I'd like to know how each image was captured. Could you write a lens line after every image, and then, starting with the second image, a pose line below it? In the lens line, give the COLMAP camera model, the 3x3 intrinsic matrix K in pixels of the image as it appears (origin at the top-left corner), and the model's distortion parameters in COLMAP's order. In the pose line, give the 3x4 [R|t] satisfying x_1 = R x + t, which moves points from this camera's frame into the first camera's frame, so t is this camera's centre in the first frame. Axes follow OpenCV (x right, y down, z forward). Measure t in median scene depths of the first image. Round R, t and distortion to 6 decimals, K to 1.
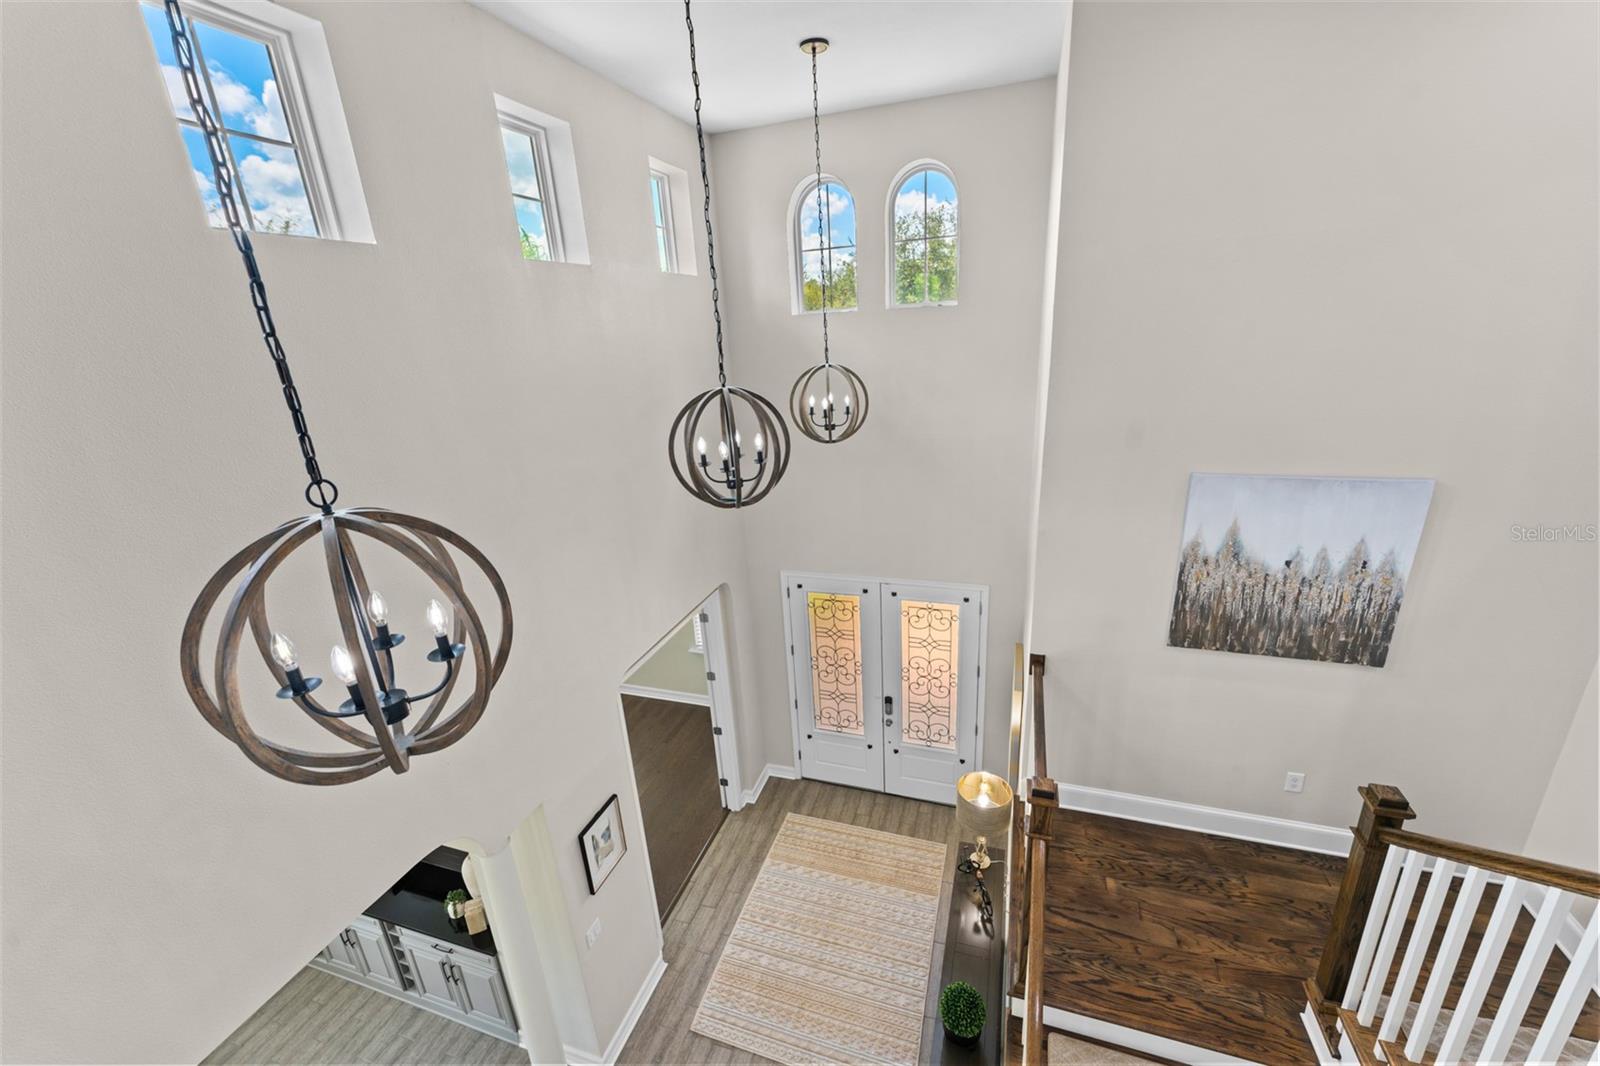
lens RADIAL K [[641.2, 0, 794.5], [0, 641.2, 532.5], [0, 0, 1]] dist [0.000811, -0.000299]
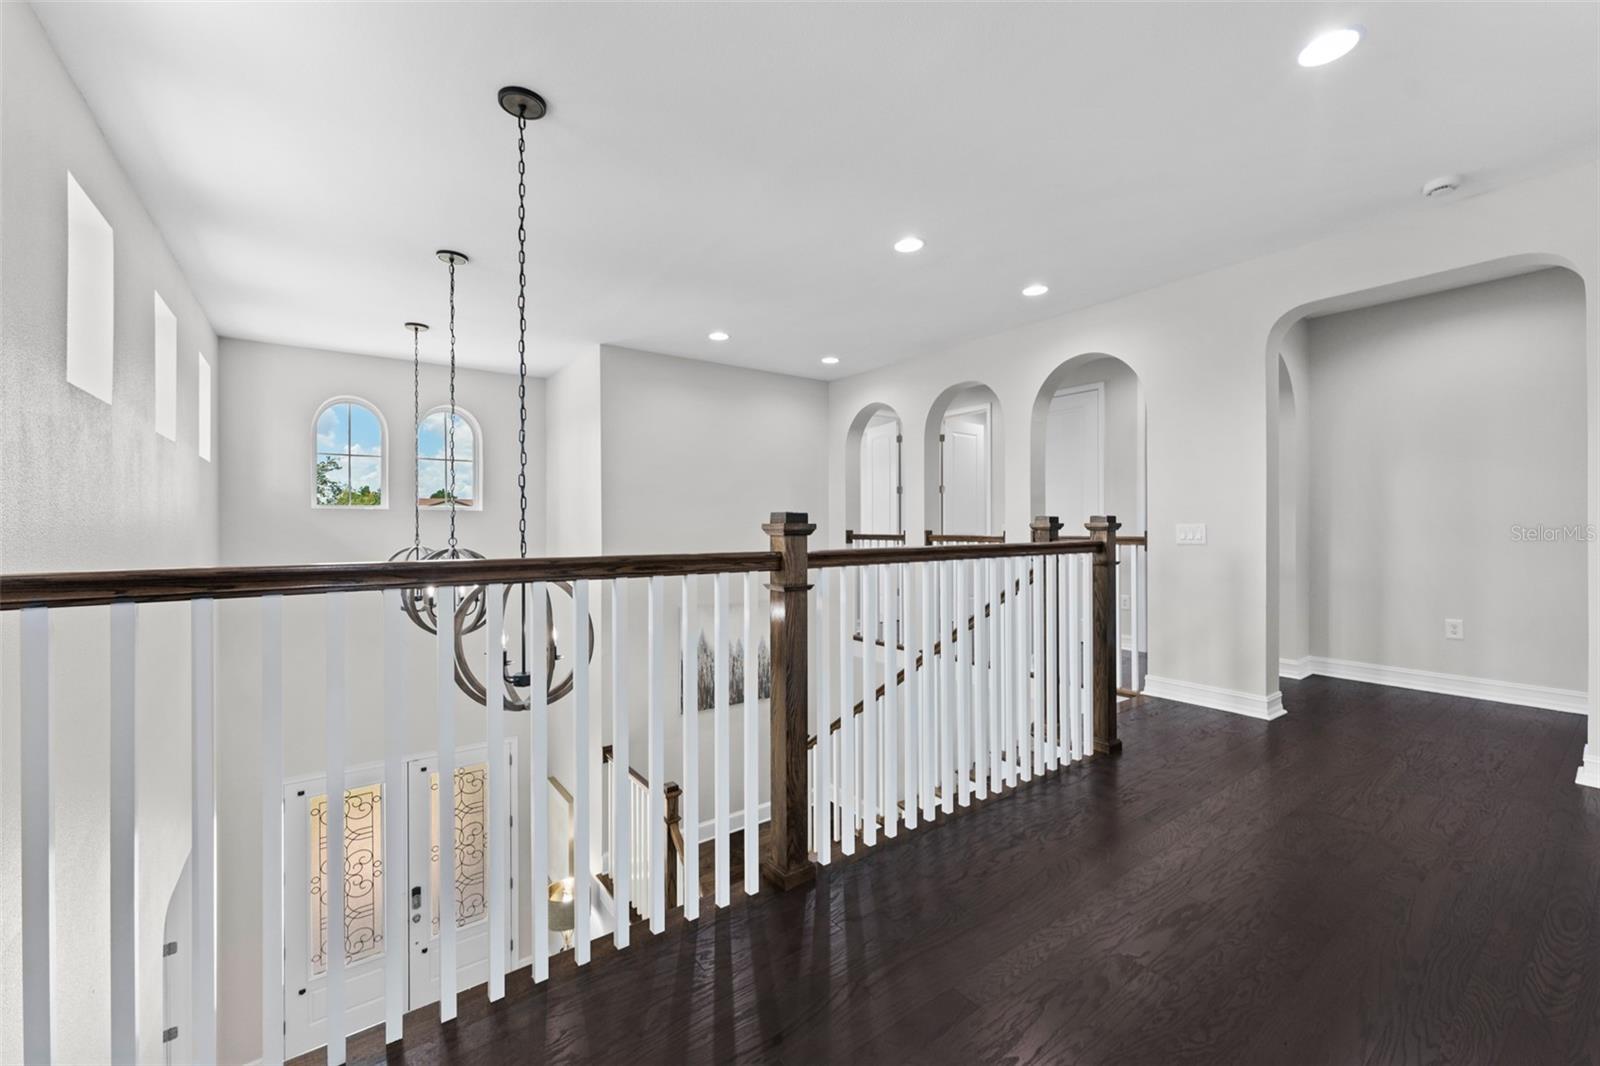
lens RADIAL K [[641.2, 0, 804.5], [0, 641.2, 532.8], [0, 0, 1]] dist [0.000811, -0.000299]
pose [[0.610307, 0.052993, 0.790391, -0.323245], [0.220355, 0.947024, -0.233643, 0.115426], [-0.760900, 0.316761, 0.566298, -0.187322]]
